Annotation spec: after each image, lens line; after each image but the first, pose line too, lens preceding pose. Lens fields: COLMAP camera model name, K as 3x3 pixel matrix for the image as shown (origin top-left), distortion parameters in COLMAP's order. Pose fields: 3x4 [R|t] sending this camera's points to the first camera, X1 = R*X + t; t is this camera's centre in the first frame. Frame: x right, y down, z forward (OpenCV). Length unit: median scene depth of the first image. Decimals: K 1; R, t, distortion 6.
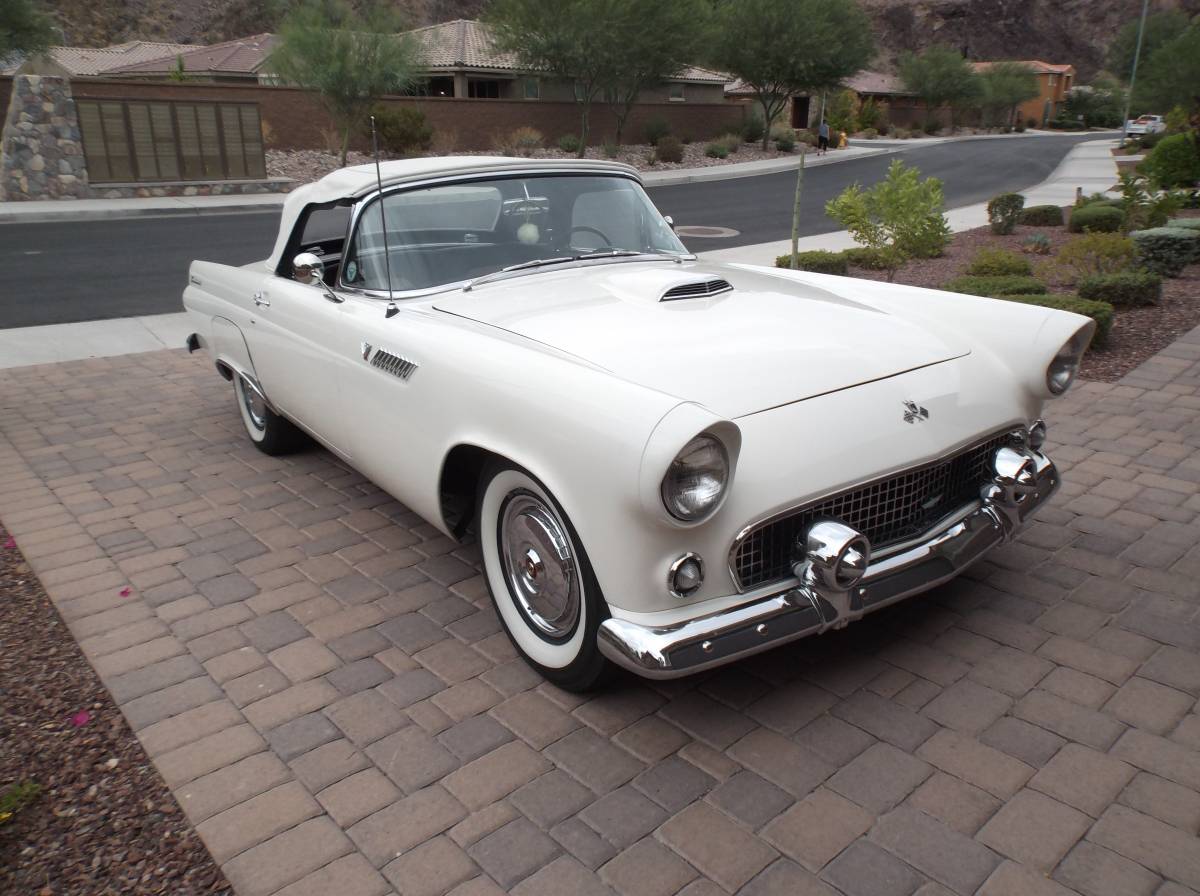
lens RADIAL K [[853.5, 0, 605.2], [0, 853.5, 420.2], [0, 0, 1]] dist [0.024278, -0.007953]
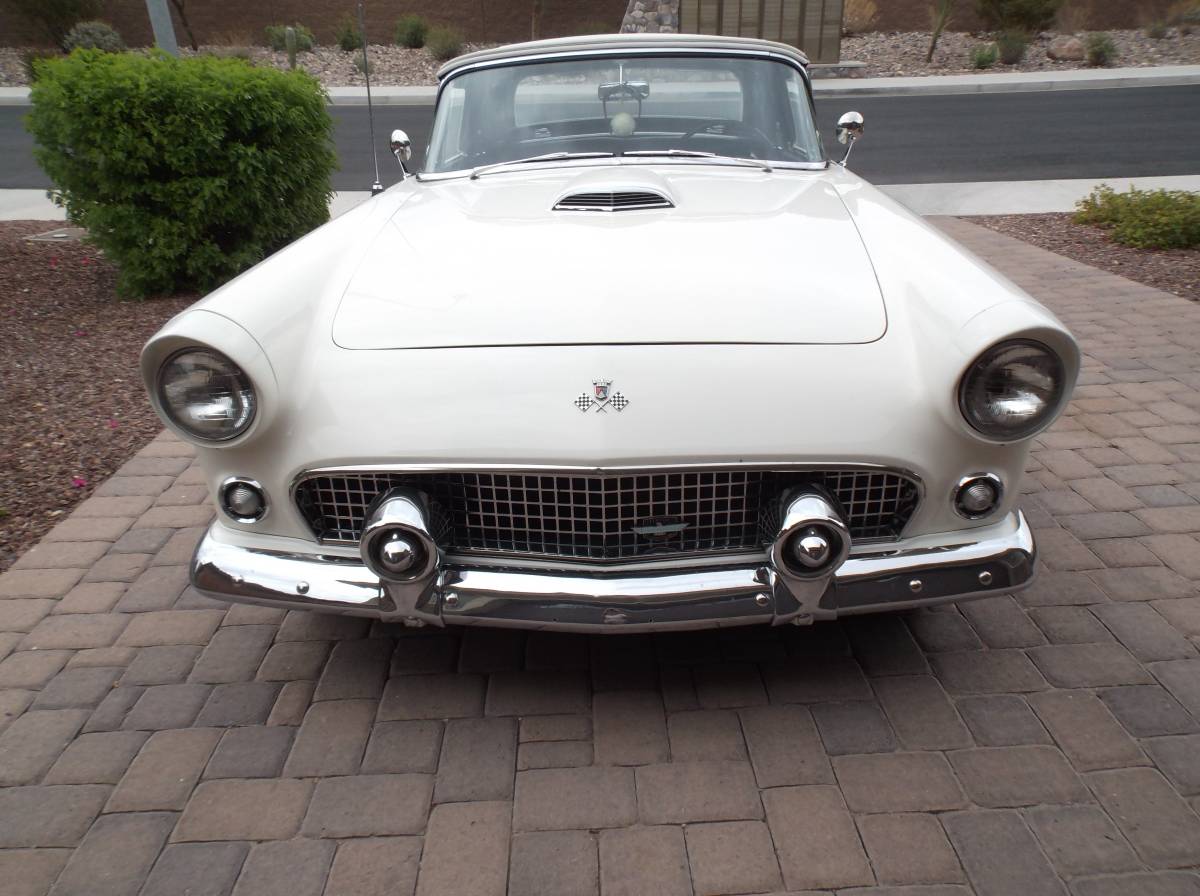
lens RADIAL K [[853.5, 0, 613.7], [0, 853.5, 428.3], [0, 0, 1]] dist [0.024278, -0.007953]
pose [[0.781661, 0.251582, -0.570713, 0.607086], [-0.177523, 0.966933, 0.183104, -0.091085], [0.597907, -0.041811, 0.800475, 0.334060]]
